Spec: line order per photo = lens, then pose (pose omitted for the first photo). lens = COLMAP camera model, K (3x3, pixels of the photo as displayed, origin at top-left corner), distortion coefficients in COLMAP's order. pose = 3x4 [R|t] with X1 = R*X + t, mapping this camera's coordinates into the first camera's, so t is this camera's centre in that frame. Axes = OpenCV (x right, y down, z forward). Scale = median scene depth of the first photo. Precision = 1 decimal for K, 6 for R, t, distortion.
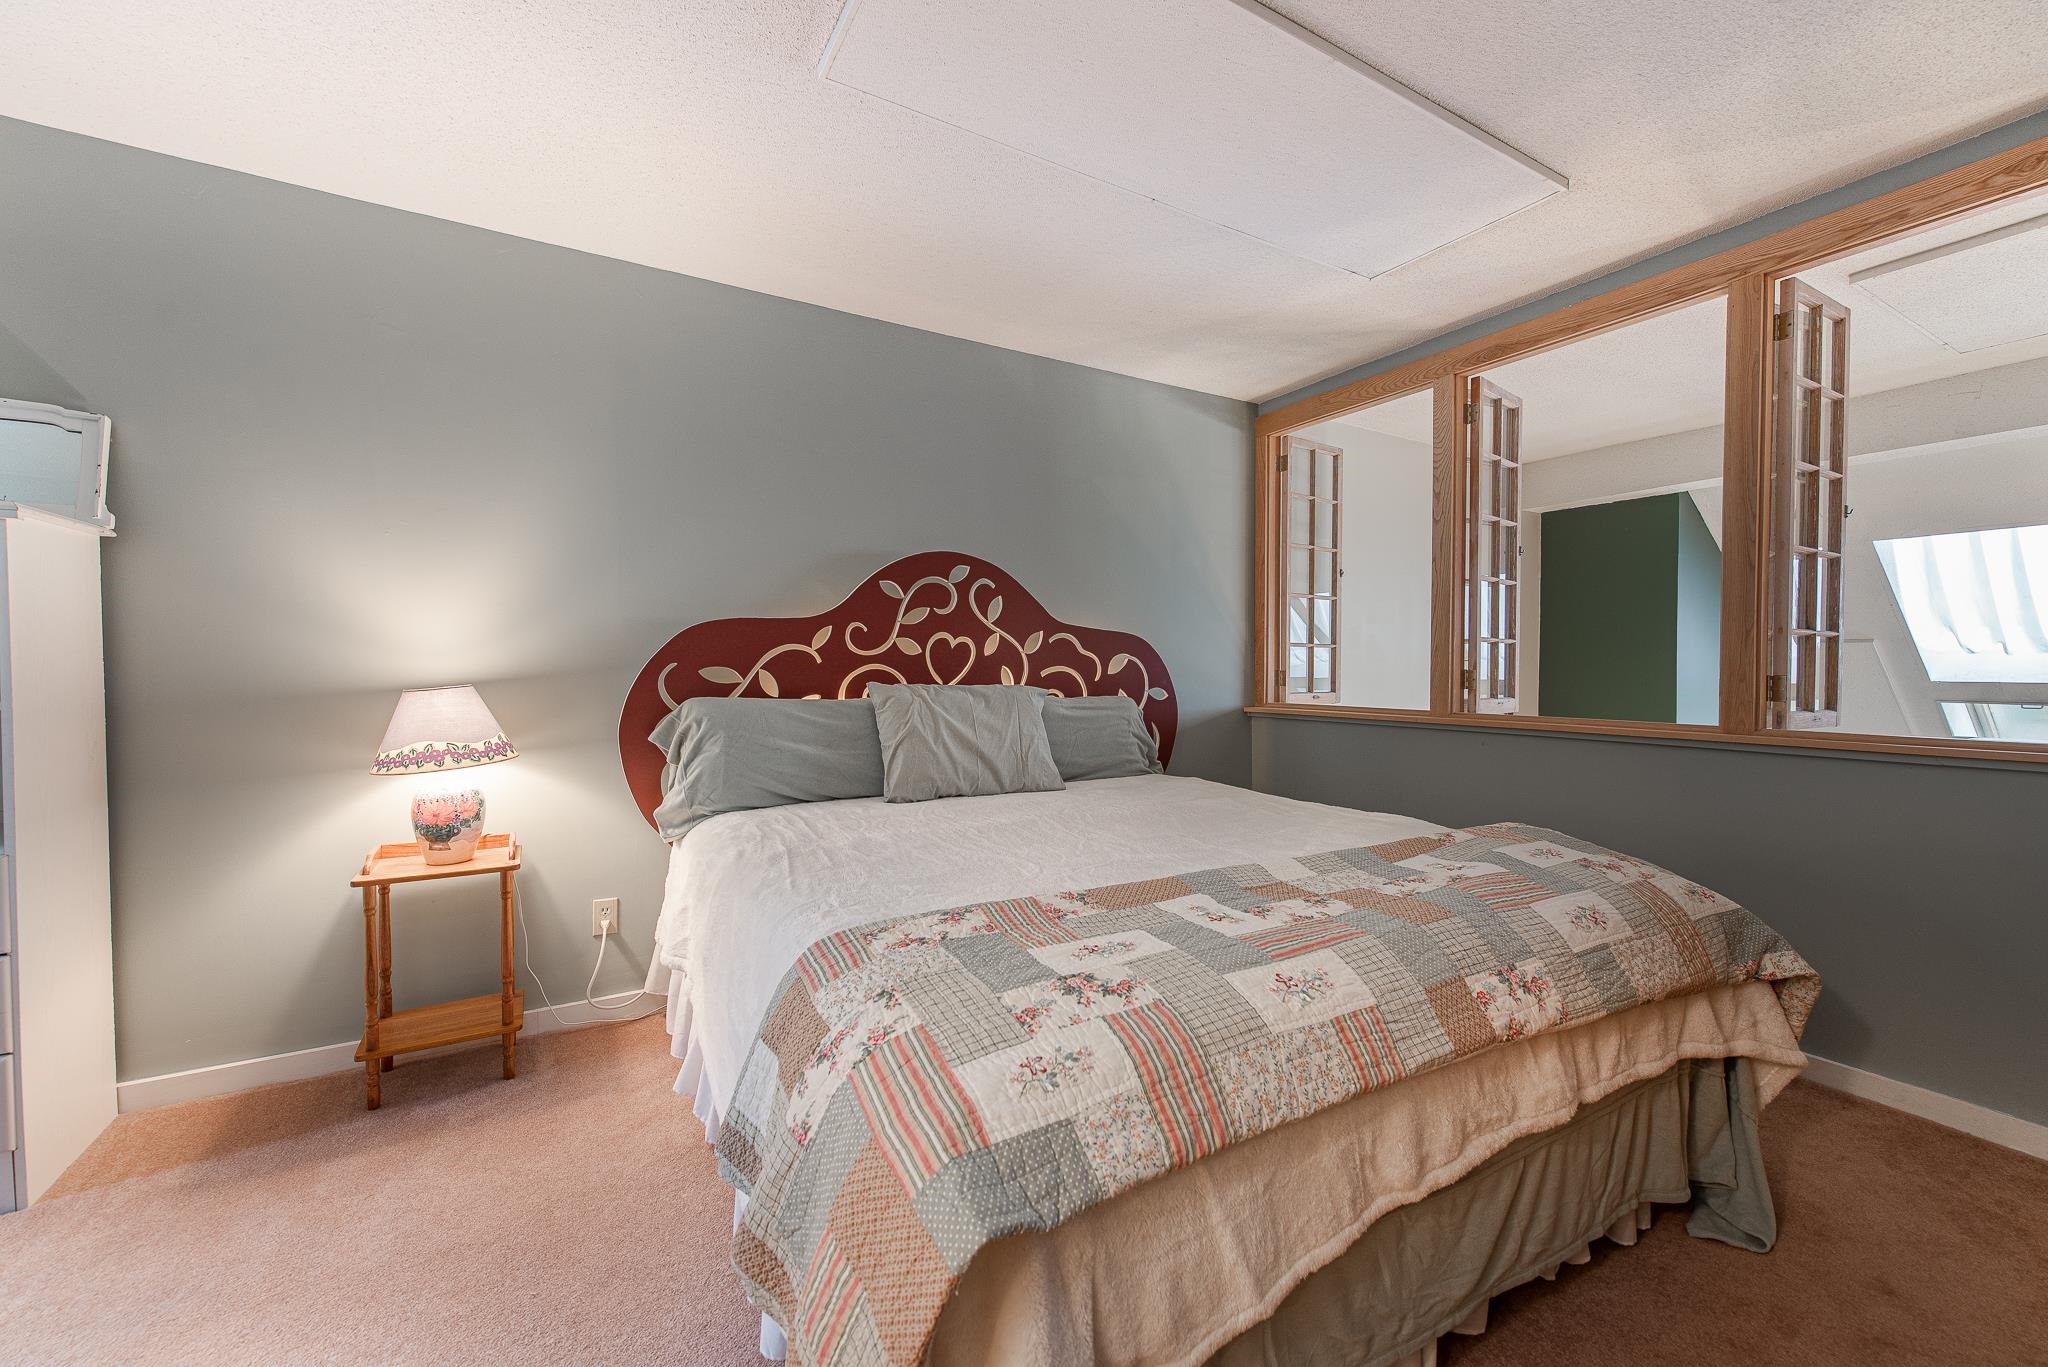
lens RADIAL K [[800.7, 0, 1027.9], [0, 800.7, 689.7], [0, 0, 1]] dist [0.001172, 0.000130]
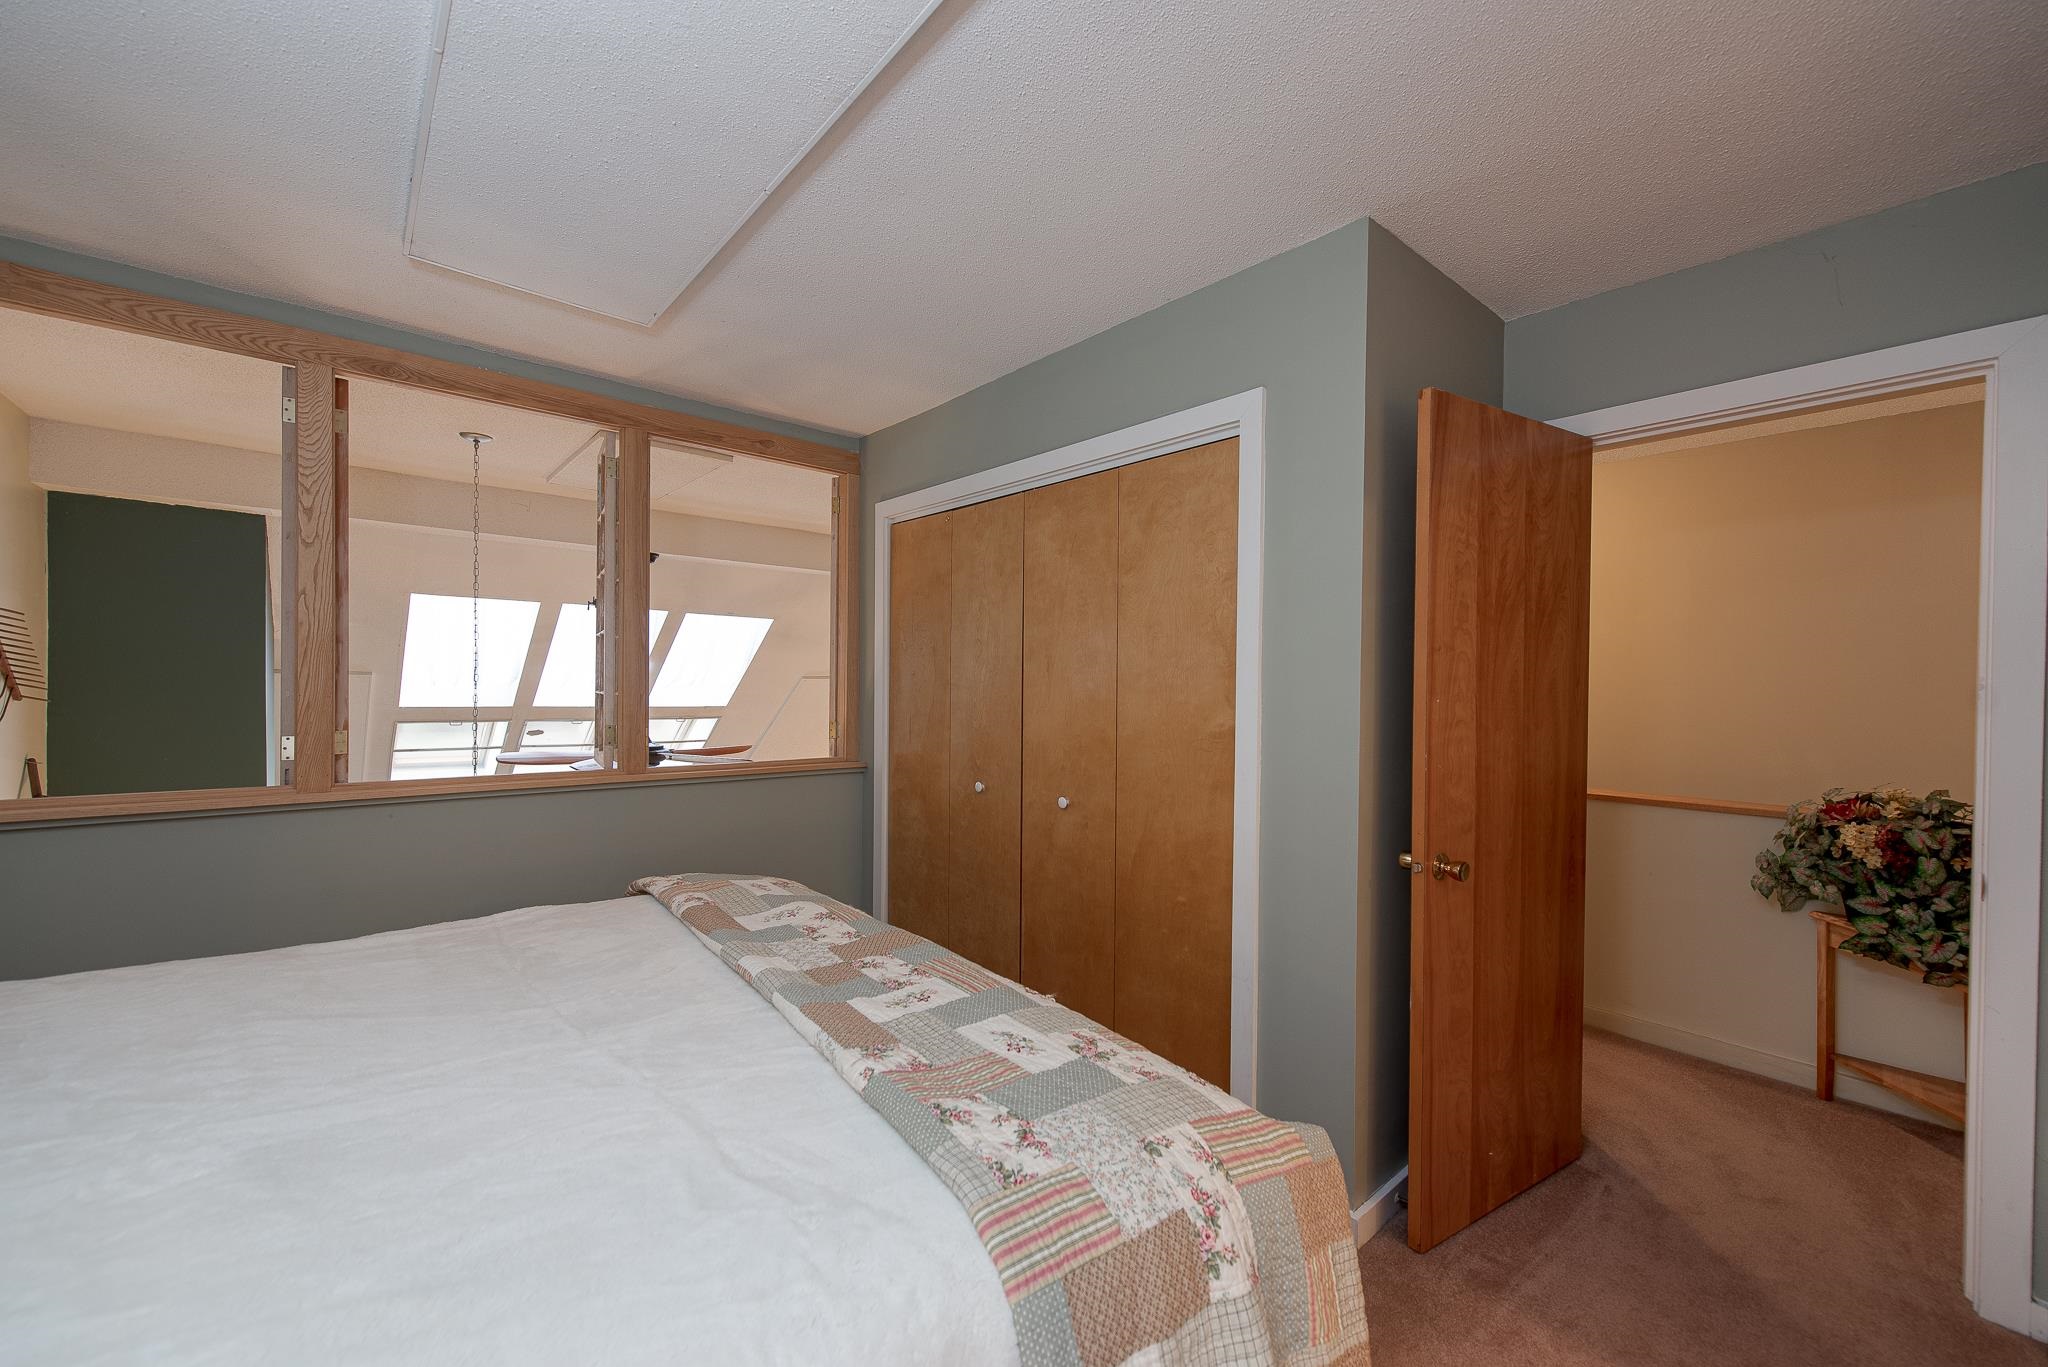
lens RADIAL K [[800.7, 0, 1027.0], [0, 800.7, 680.2], [0, 0, 1]] dist [0.001172, 0.000130]
pose [[-0.171010, -0.000638, 0.985269, -0.882224], [0.012812, 0.999914, 0.002871, -0.160933], [-0.985186, 0.013114, -0.170987, 1.019214]]
